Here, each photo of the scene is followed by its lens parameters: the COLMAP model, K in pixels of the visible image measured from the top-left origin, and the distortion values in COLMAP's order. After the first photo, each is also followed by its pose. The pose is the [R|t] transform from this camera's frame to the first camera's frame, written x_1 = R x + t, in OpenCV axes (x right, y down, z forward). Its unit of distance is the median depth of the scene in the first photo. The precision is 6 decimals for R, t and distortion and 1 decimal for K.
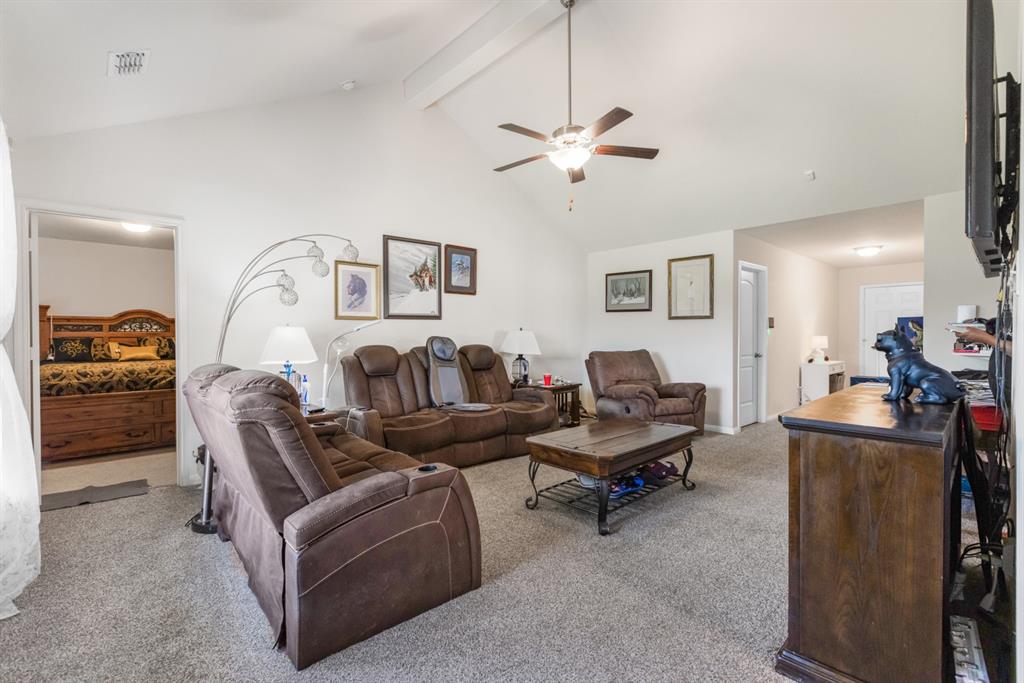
lens RADIAL K [[459.8, 0, 508.2], [0, 459.8, 337.6], [0, 0, 1]] dist [0.002988, 0.000145]
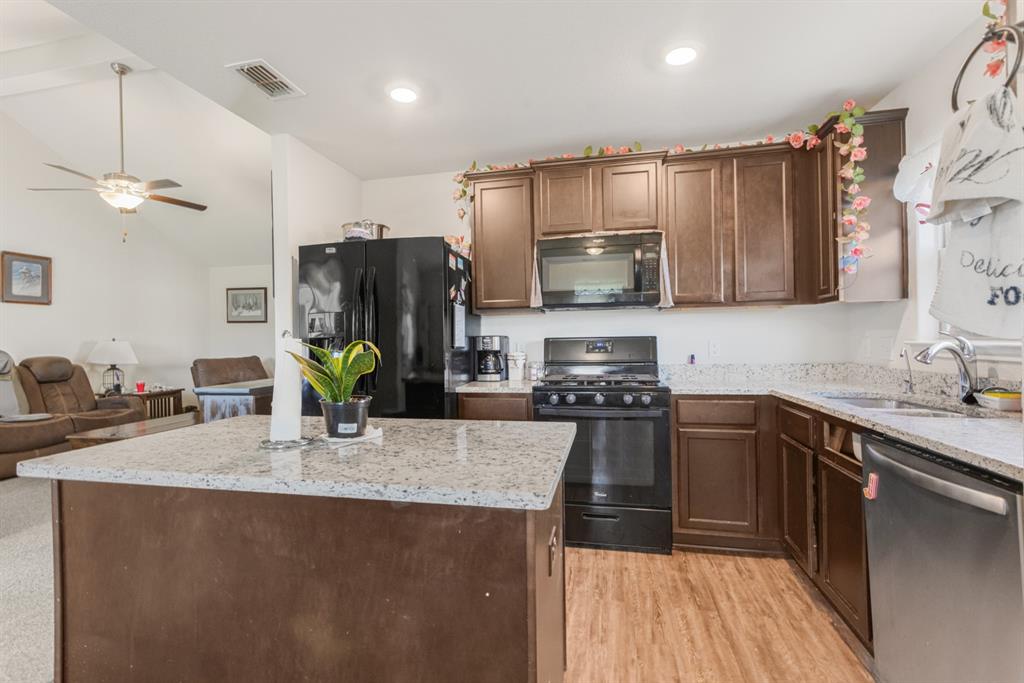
lens RADIAL K [[459.8, 0, 508.2], [0, 459.8, 337.6], [0, 0, 1]] dist [0.002988, 0.000145]
pose [[0.818148, -0.010737, 0.574907, 0.171938], [0.019098, 0.999781, -0.008506, 0.002053], [-0.574690, 0.017939, 0.818175, -0.373831]]
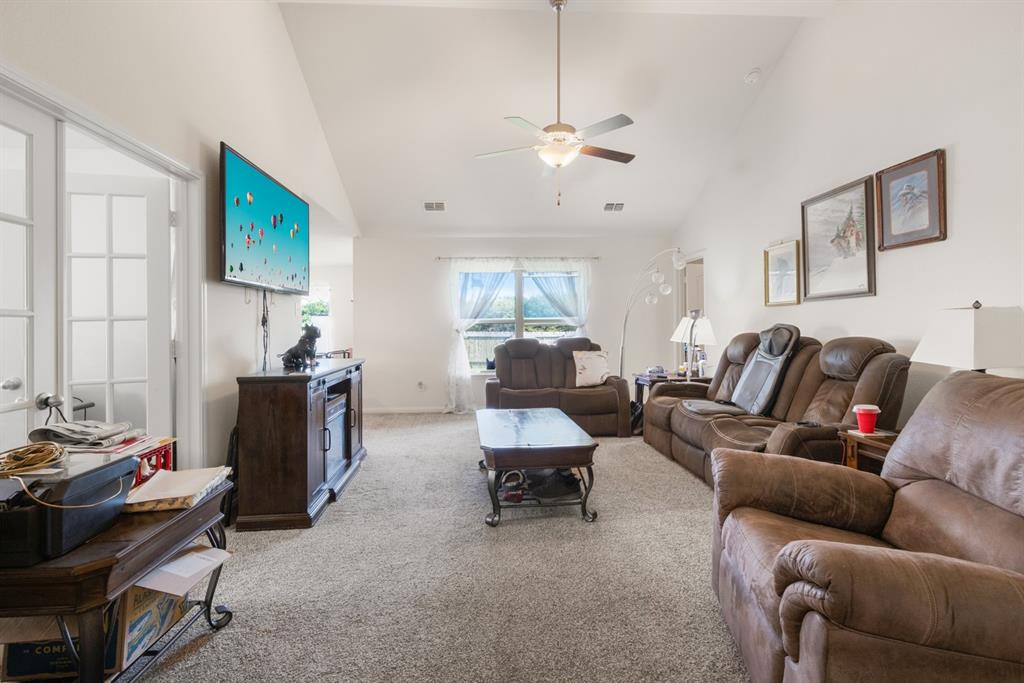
lens RADIAL K [[459.8, 0, 508.2], [0, 459.8, 337.6], [0, 0, 1]] dist [0.002988, 0.000145]
pose [[-0.625321, 0.026586, -0.779915, 0.684631], [0.001535, 0.999459, 0.032839, -0.003052], [0.780366, 0.019338, -0.625024, 1.035378]]
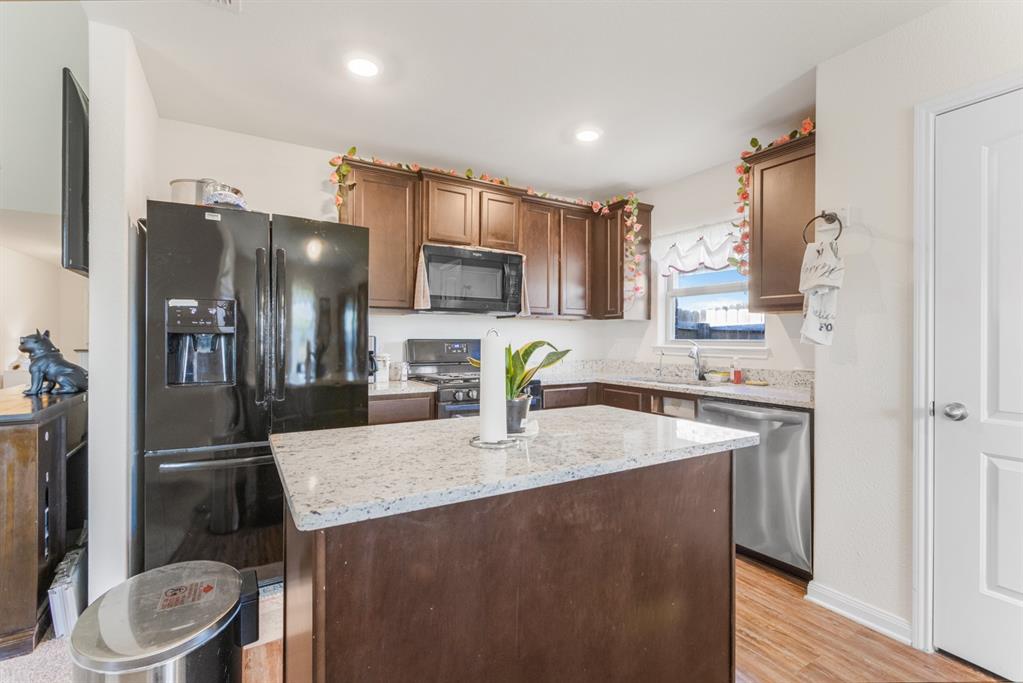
lens RADIAL K [[459.4, 0, 507.7], [0, 459.4, 337.6], [0, 0, 1]] dist [0.002988, 0.000145]
pose [[0.202310, 0.005316, 0.979307, -0.021794], [0.000911, 0.999984, -0.005617, 0.000150], [-0.979321, 0.002028, 0.202302, -0.157478]]
